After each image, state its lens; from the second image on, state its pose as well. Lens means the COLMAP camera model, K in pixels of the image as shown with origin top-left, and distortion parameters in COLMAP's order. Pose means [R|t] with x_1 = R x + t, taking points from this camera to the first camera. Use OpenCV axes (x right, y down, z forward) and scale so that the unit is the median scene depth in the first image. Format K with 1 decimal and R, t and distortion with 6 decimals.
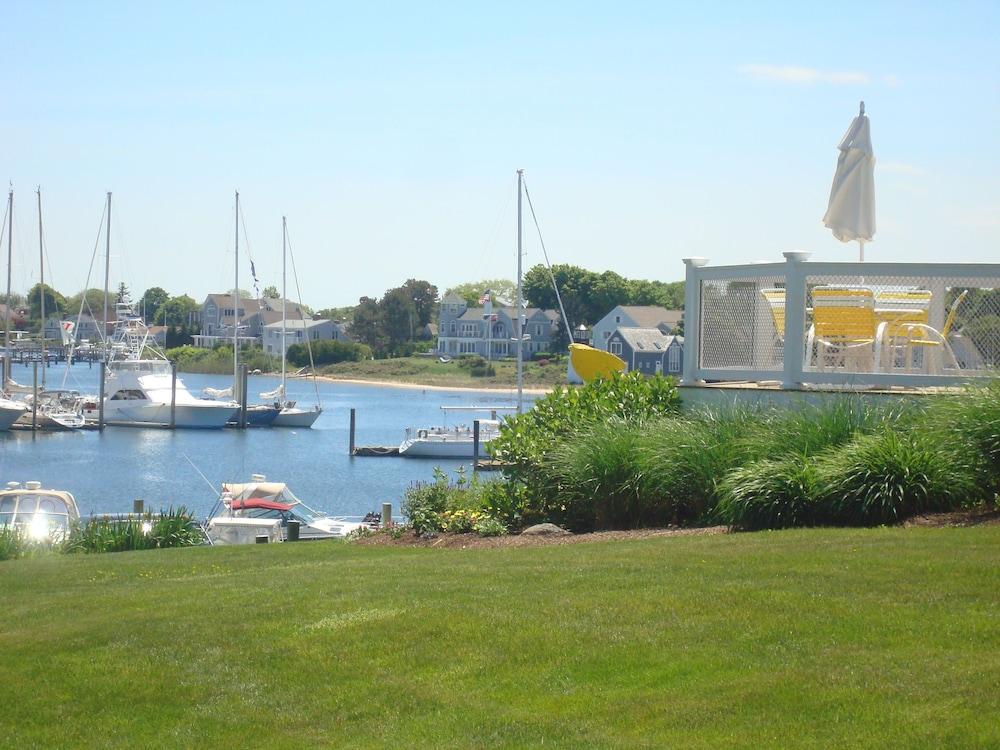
lens RADIAL K [[2853.3, 0, 494.4], [0, 2853.3, 388.7], [0, 0, 1]] dist [0.737740, -9.825600]
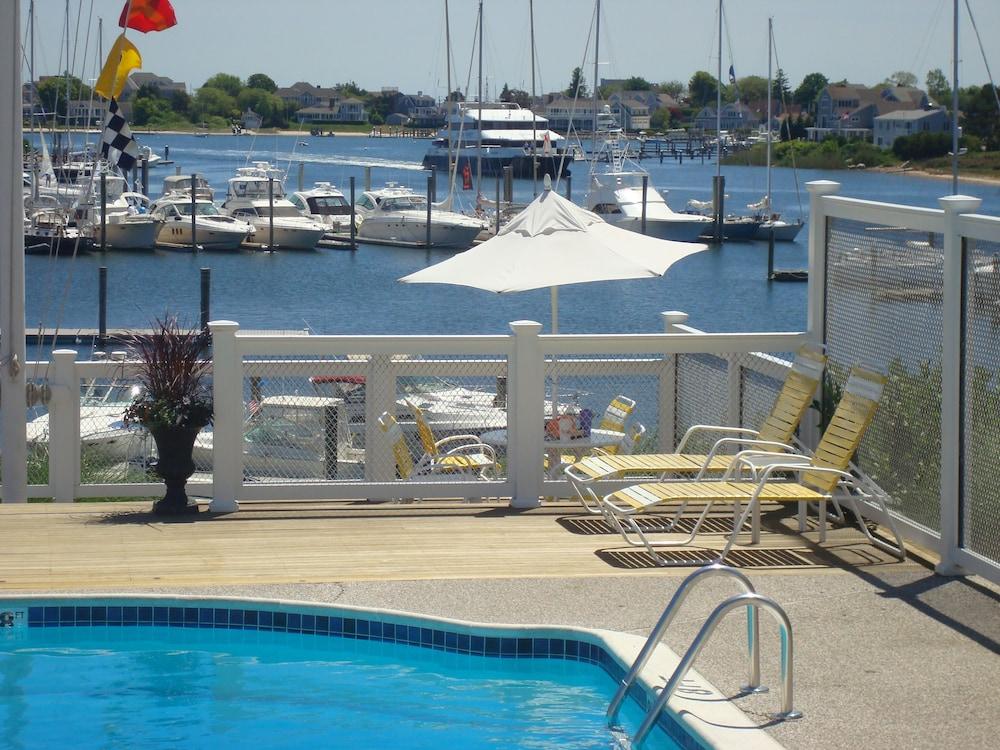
lens RADIAL K [[2853.3, 0, 494.4], [0, 2853.3, 388.7], [0, 0, 1]] dist [0.737740, -9.825600]
pose [[0.967105, 0.013243, -0.254031, 0.106439], [0.006417, 0.997056, 0.076409, -0.014447], [0.254295, -0.075526, 0.964173, 0.057933]]
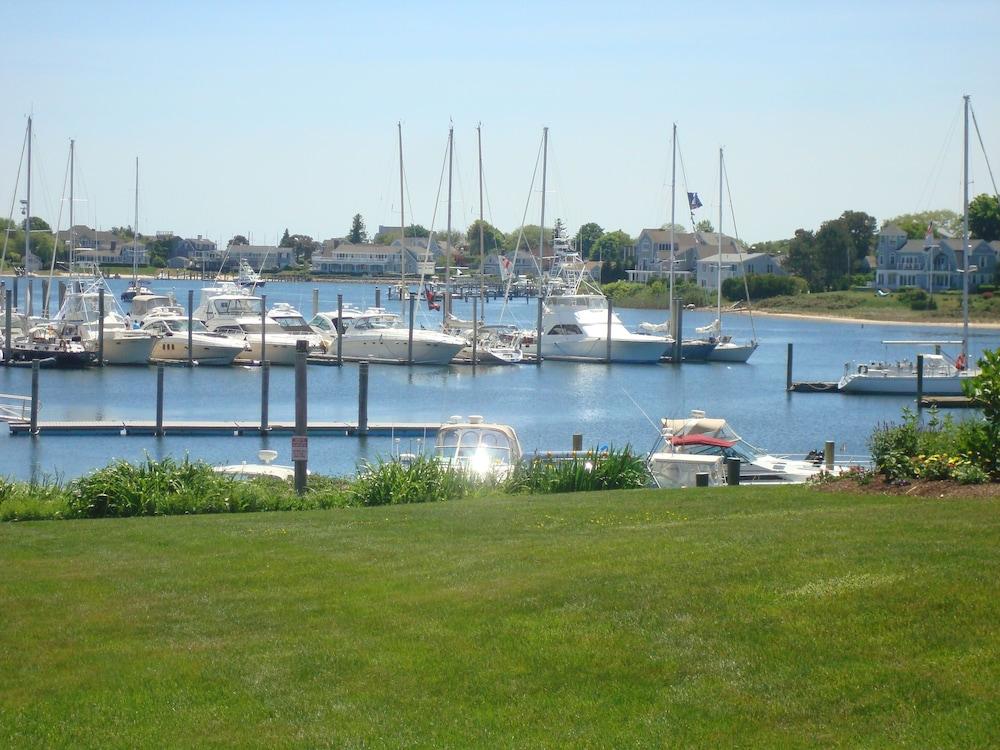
lens RADIAL K [[2853.3, 0, 494.4], [0, 2853.3, 388.7], [0, 0, 1]] dist [0.737740, -9.825600]
pose [[0.988668, 0.002660, -0.150095, -0.001926], [0.000763, 0.999741, 0.022744, 0.000081], [0.150116, -0.022601, 0.988410, 0.010530]]
